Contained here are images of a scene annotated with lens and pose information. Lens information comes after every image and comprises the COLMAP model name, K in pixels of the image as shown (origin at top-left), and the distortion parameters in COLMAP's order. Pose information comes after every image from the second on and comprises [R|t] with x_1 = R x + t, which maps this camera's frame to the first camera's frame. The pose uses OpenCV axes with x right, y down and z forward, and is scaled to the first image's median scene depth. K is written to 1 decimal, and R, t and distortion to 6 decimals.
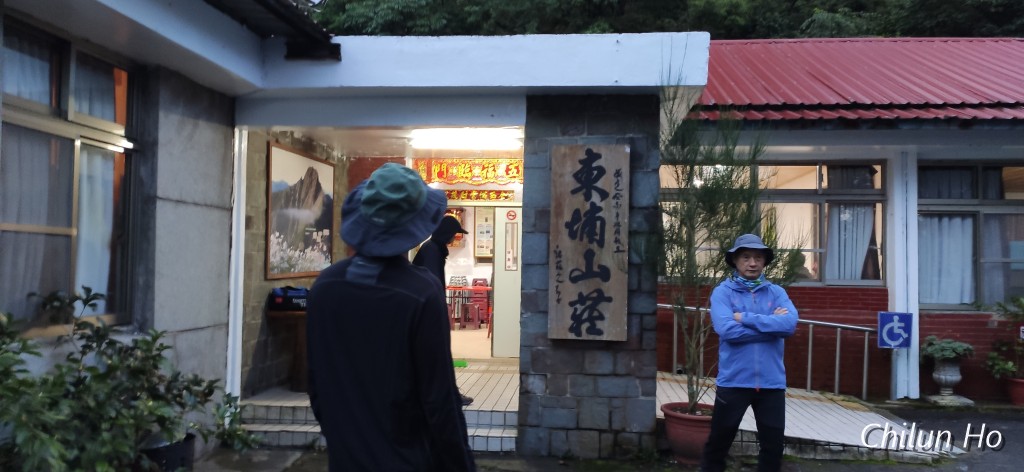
lens RADIAL K [[819.7, 0, 506.8], [0, 819.7, 230.9], [0, 0, 1]] dist [0.063514, -0.034033]
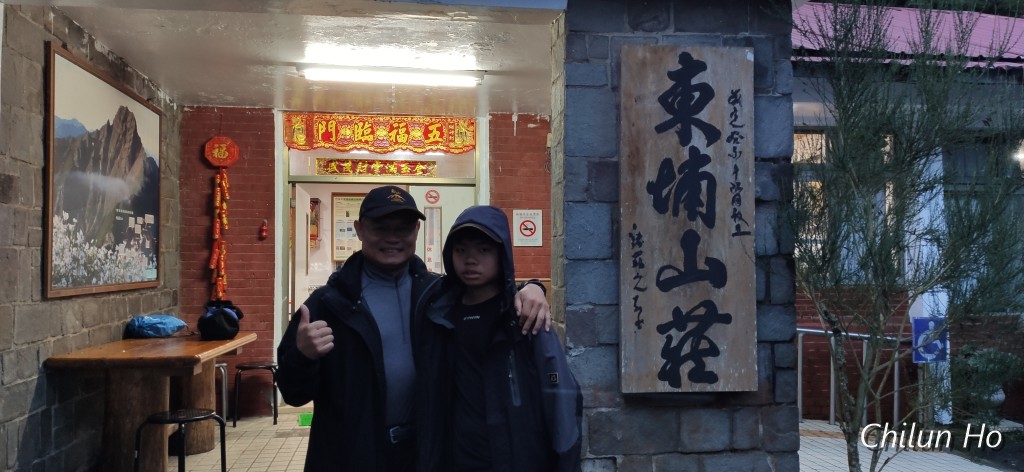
lens RADIAL K [[819.7, 0, 521.9], [0, 819.7, 237.2], [0, 0, 1]] dist [0.063514, -0.034033]
pose [[0.969456, -0.008195, 0.245129, -0.148336], [0.008238, 0.999966, 0.000851, 0.025357], [-0.245127, 0.001195, 0.969490, 0.477359]]
